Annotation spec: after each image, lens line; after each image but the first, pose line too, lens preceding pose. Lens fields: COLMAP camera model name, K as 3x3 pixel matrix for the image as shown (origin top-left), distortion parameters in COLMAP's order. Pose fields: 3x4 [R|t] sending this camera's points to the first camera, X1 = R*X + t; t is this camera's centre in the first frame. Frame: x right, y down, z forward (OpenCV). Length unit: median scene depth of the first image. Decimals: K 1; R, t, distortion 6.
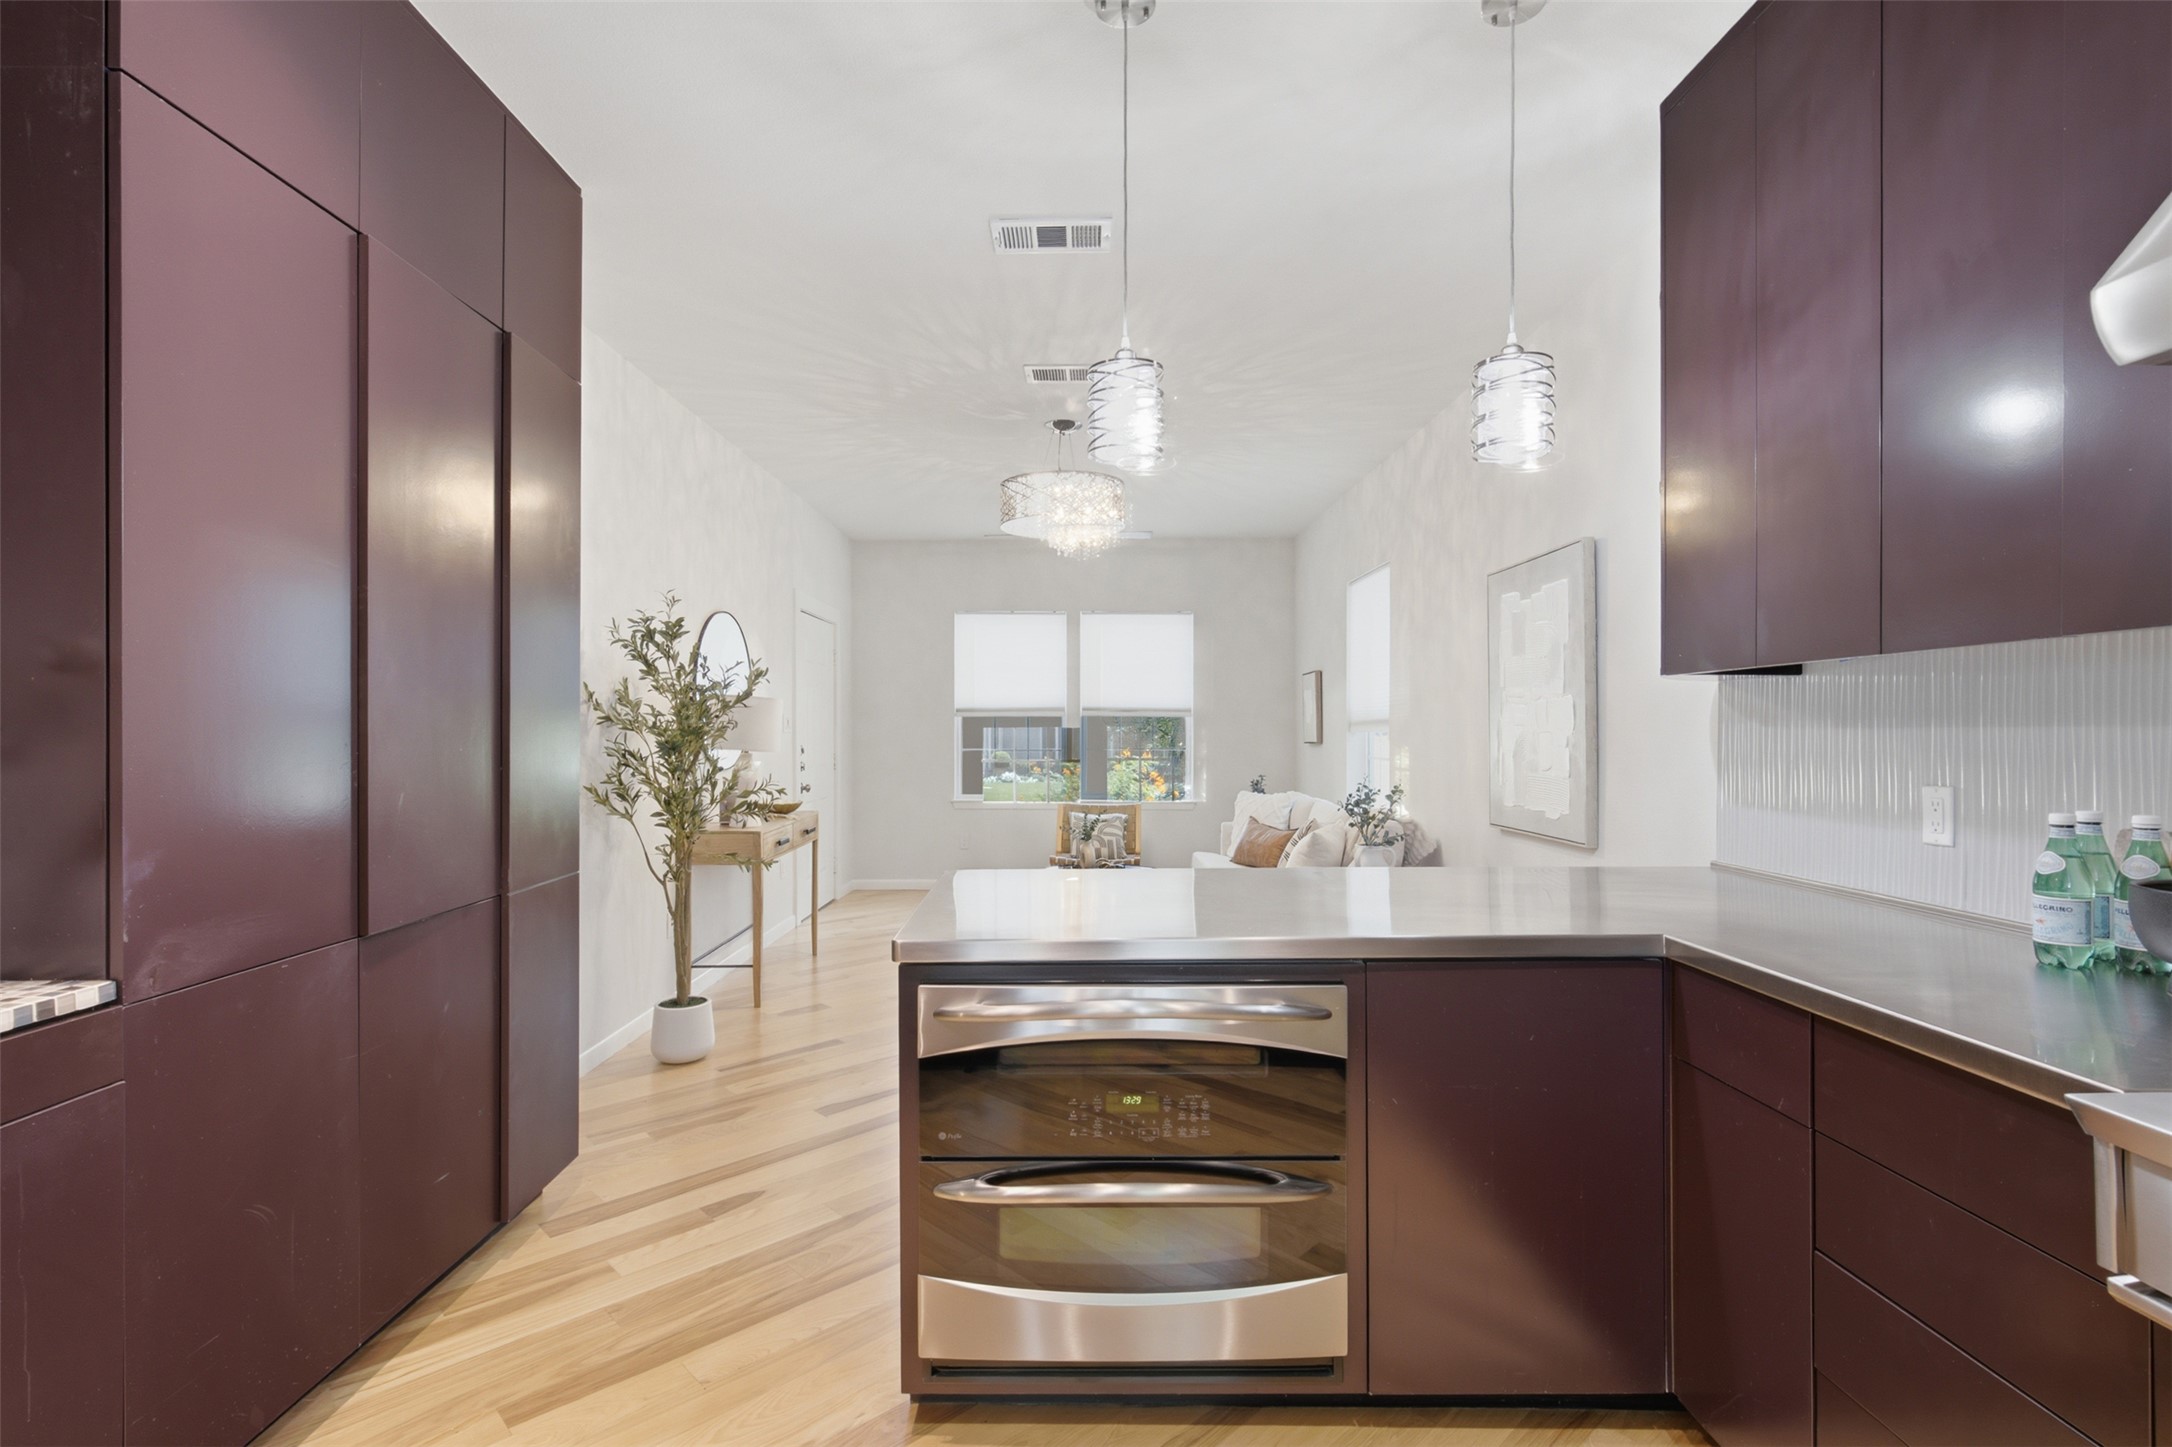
lens RADIAL K [[1012.8, 0, 1077.5], [0, 1012.8, 732.1], [0, 0, 1]] dist [0.000899, 0.000261]
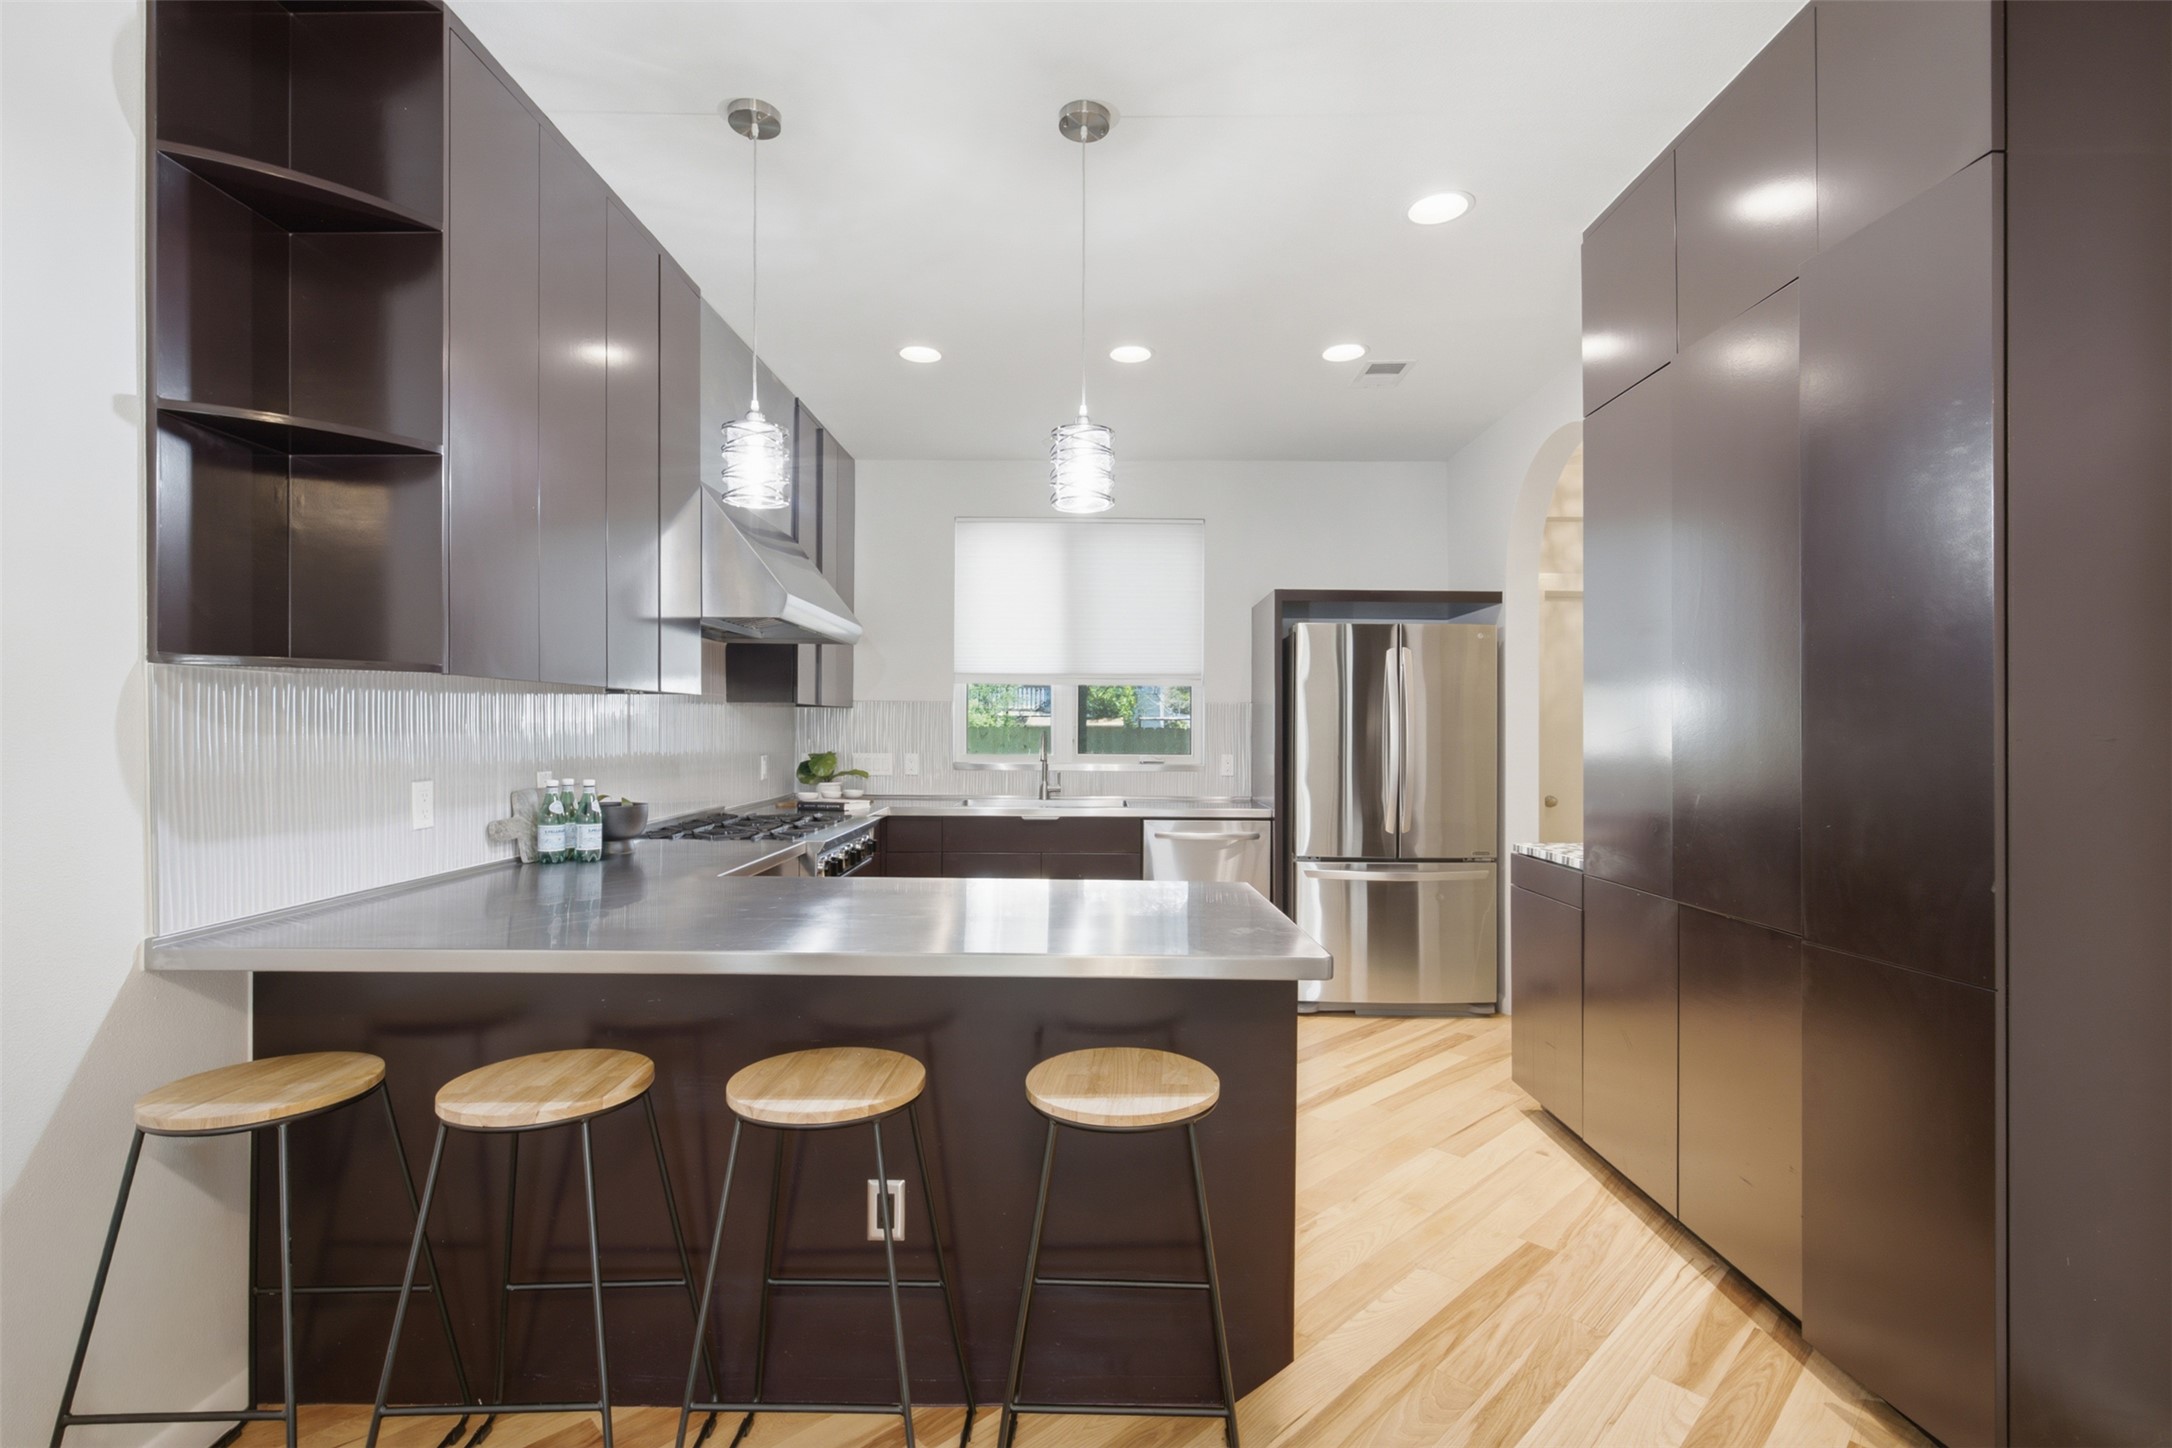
lens RADIAL K [[1012.8, 0, 1077.5], [0, 1012.8, 732.6], [0, 0, 1]] dist [0.000899, 0.000261]
pose [[-0.999794, -0.004989, 0.019667, 0.018180], [-0.004896, 0.999977, 0.004783, -0.008765], [-0.019690, 0.004686, -0.999795, 1.345111]]
